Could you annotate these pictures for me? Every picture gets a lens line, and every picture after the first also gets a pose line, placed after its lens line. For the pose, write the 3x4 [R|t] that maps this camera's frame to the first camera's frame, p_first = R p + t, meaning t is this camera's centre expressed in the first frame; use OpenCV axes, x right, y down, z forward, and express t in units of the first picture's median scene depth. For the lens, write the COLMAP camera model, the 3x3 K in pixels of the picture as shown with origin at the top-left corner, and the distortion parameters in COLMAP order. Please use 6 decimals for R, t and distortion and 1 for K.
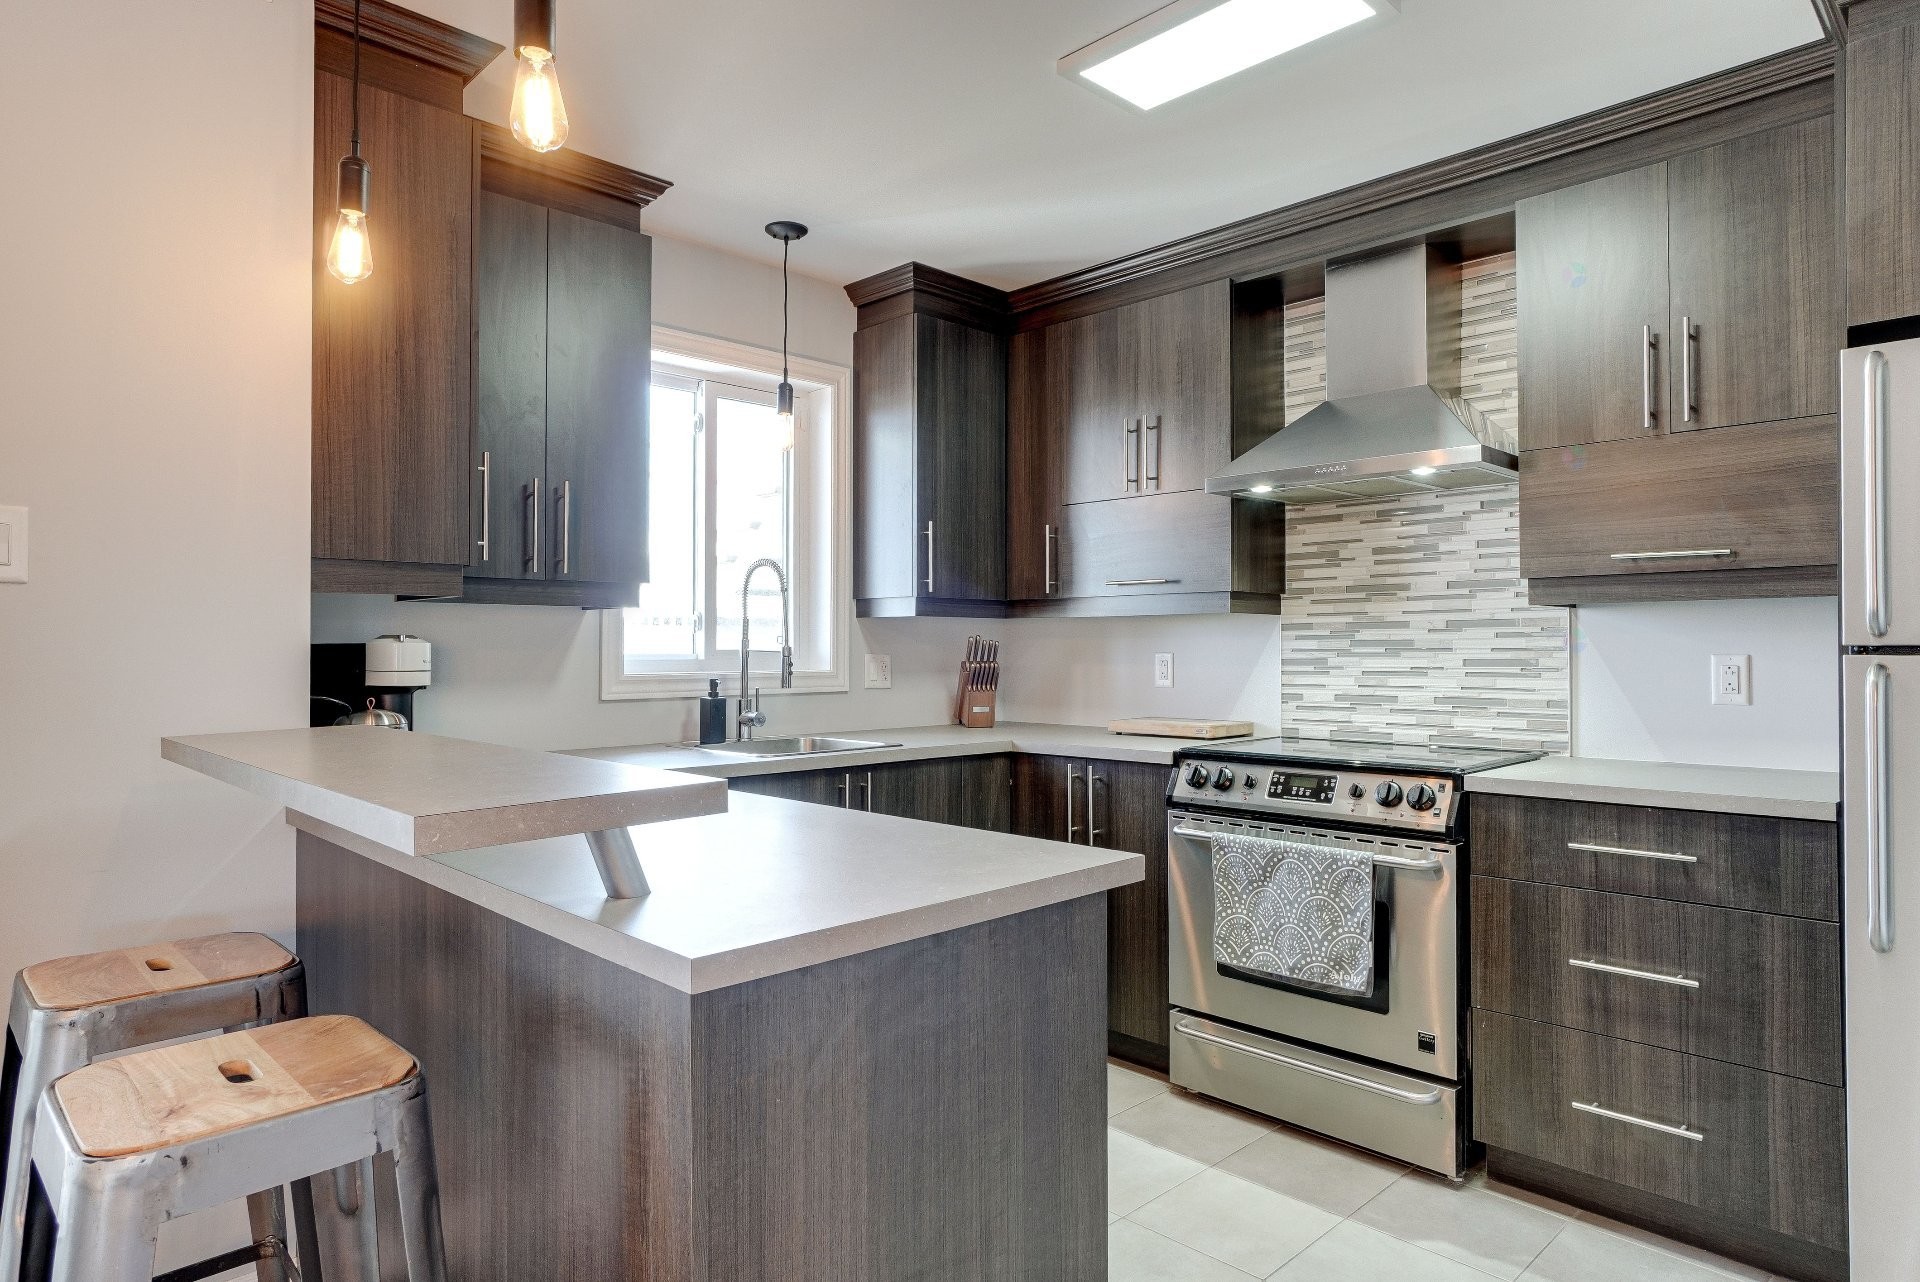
lens RADIAL K [[1111.5, 0, 929.5], [0, 1111.5, 636.0], [0, 0, 1]] dist [-0.021583, 0.001281]
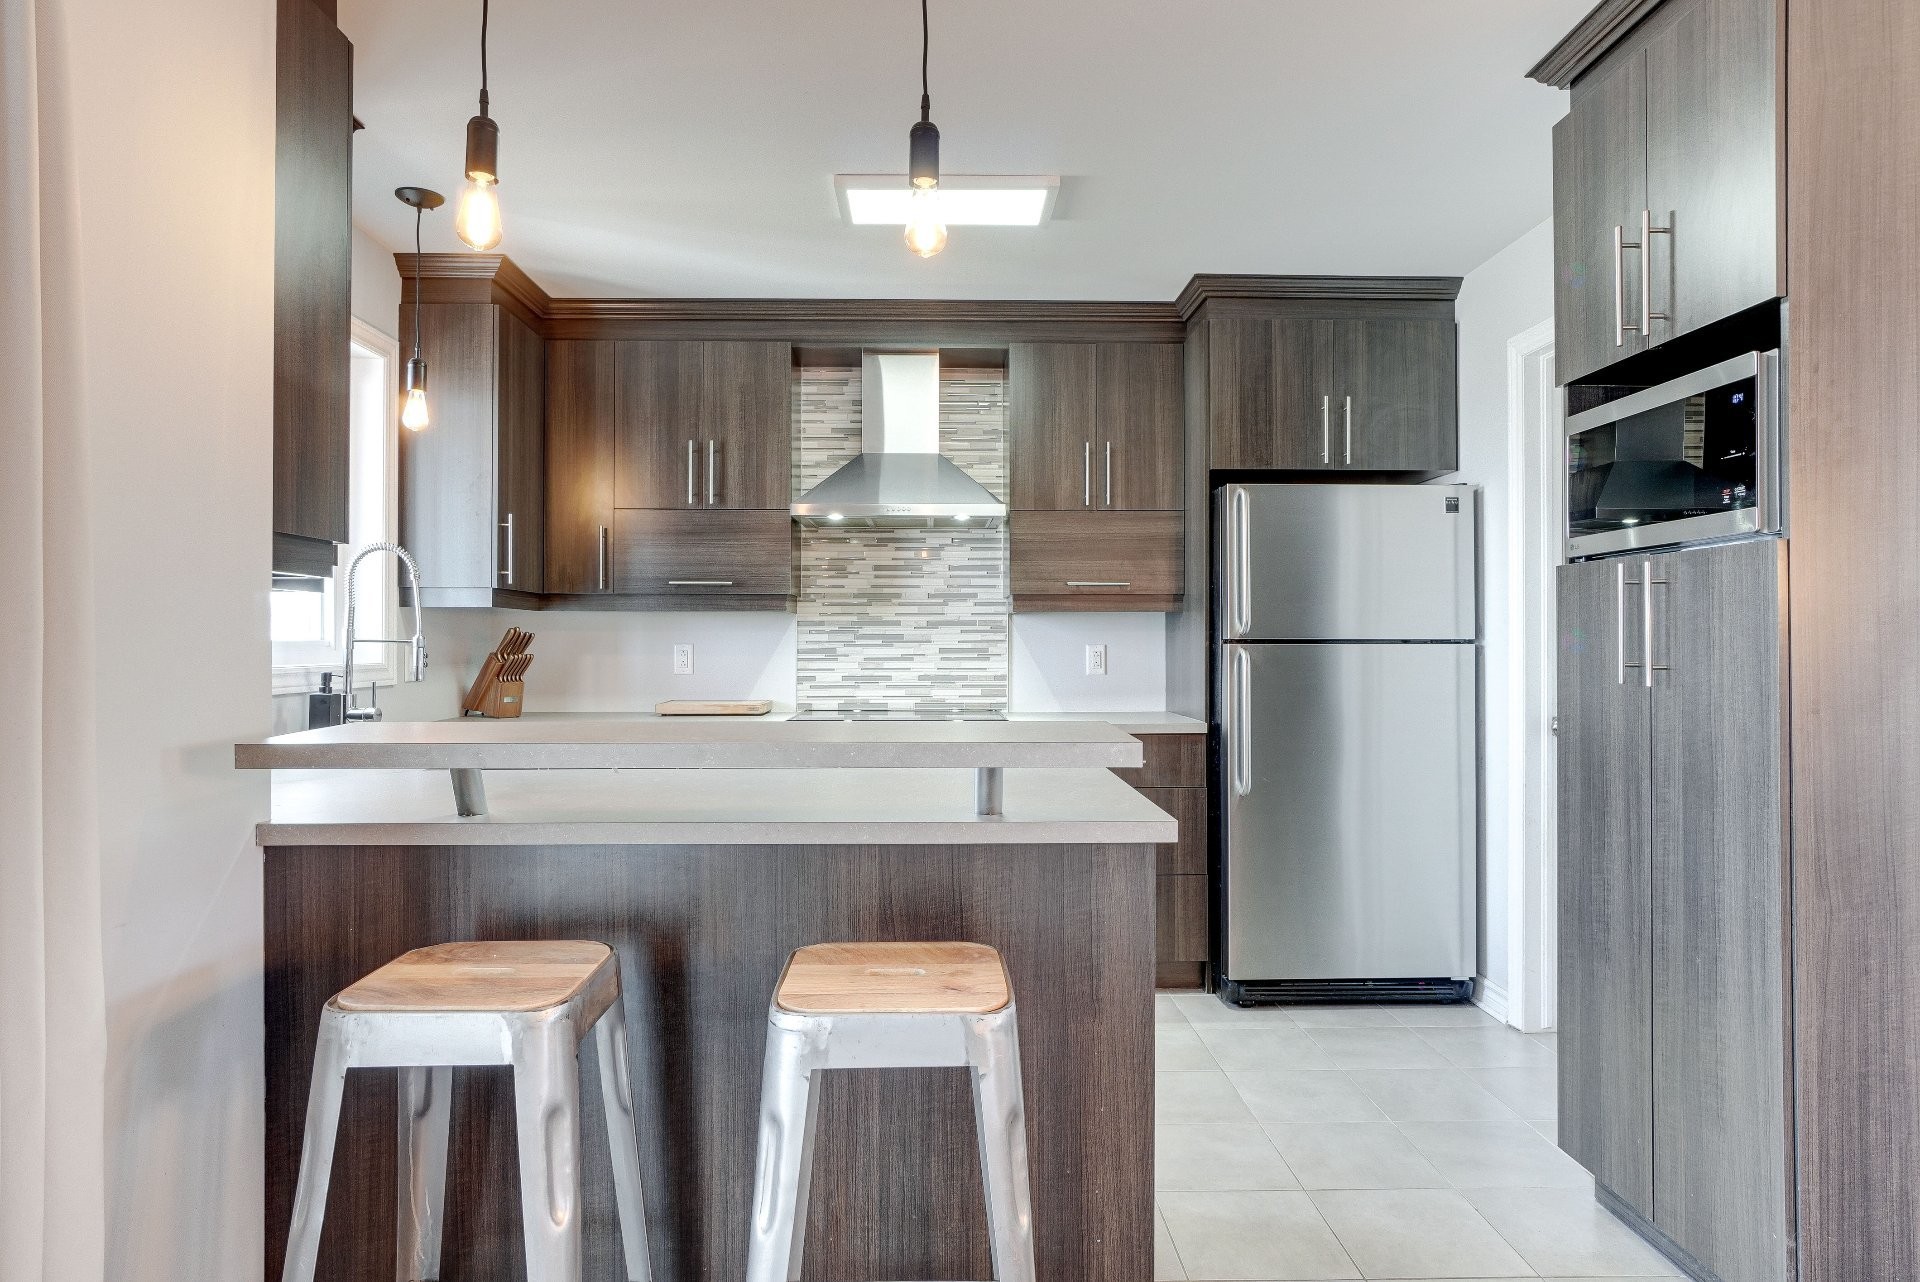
lens RADIAL K [[1111.5, 0, 929.5], [0, 1111.5, 636.0], [0, 0, 1]] dist [-0.021583, 0.001281]
pose [[0.682490, 0.006560, 0.730865, -0.521591], [-0.009480, 0.999955, -0.000124, 0.005066], [-0.730833, -0.006844, 0.682522, 0.033429]]
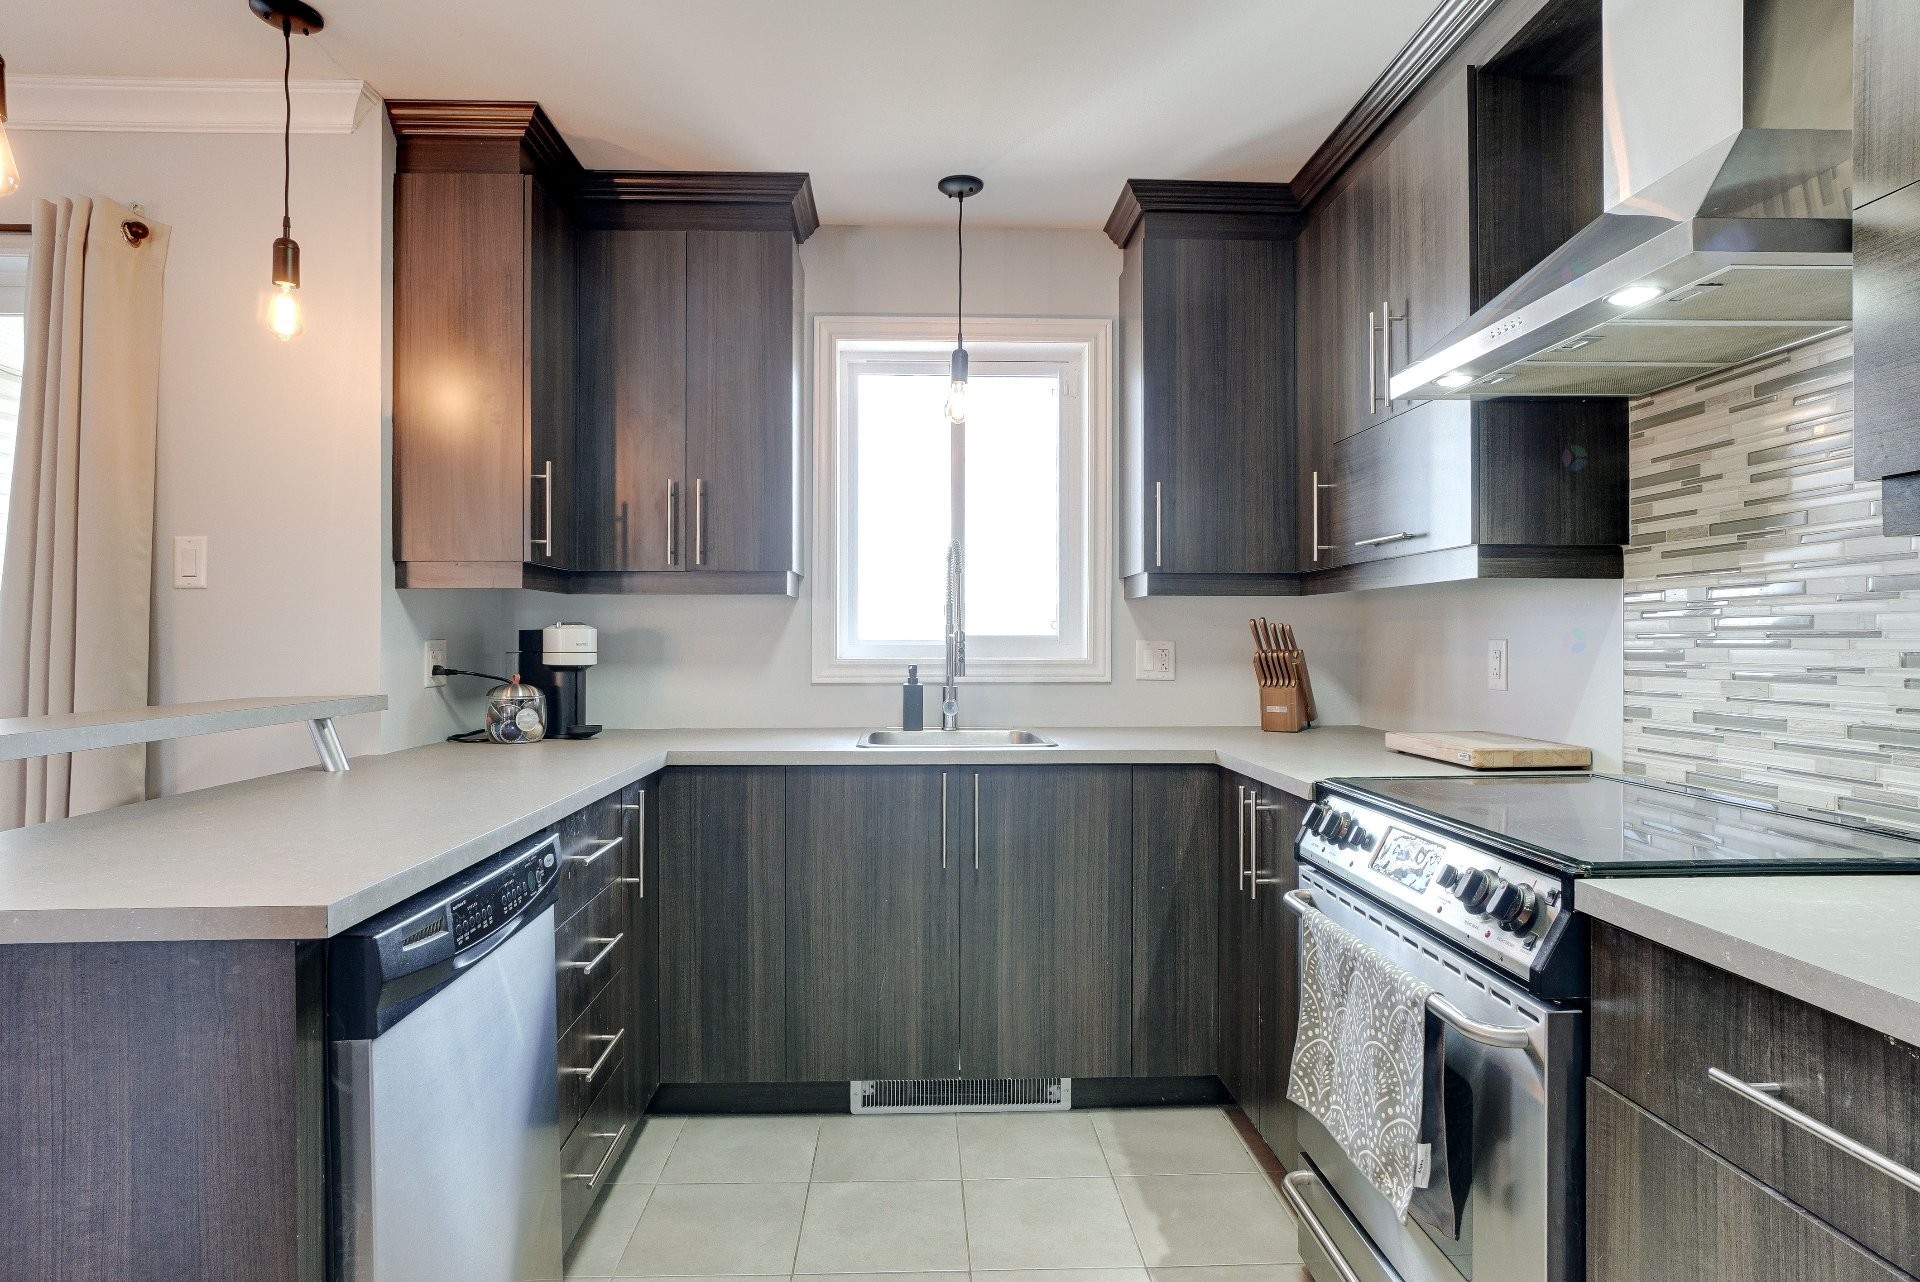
lens RADIAL K [[1028.9, 0, 919.8], [0, 1028.9, 638.7], [0, 0, 1]] dist [-0.042151, 0.020473]
pose [[0.748665, 0.002157, -0.662945, 0.415401], [0.007252, 0.999908, 0.011443, 0.005357], [0.662909, -0.013374, 0.748581, 0.330525]]
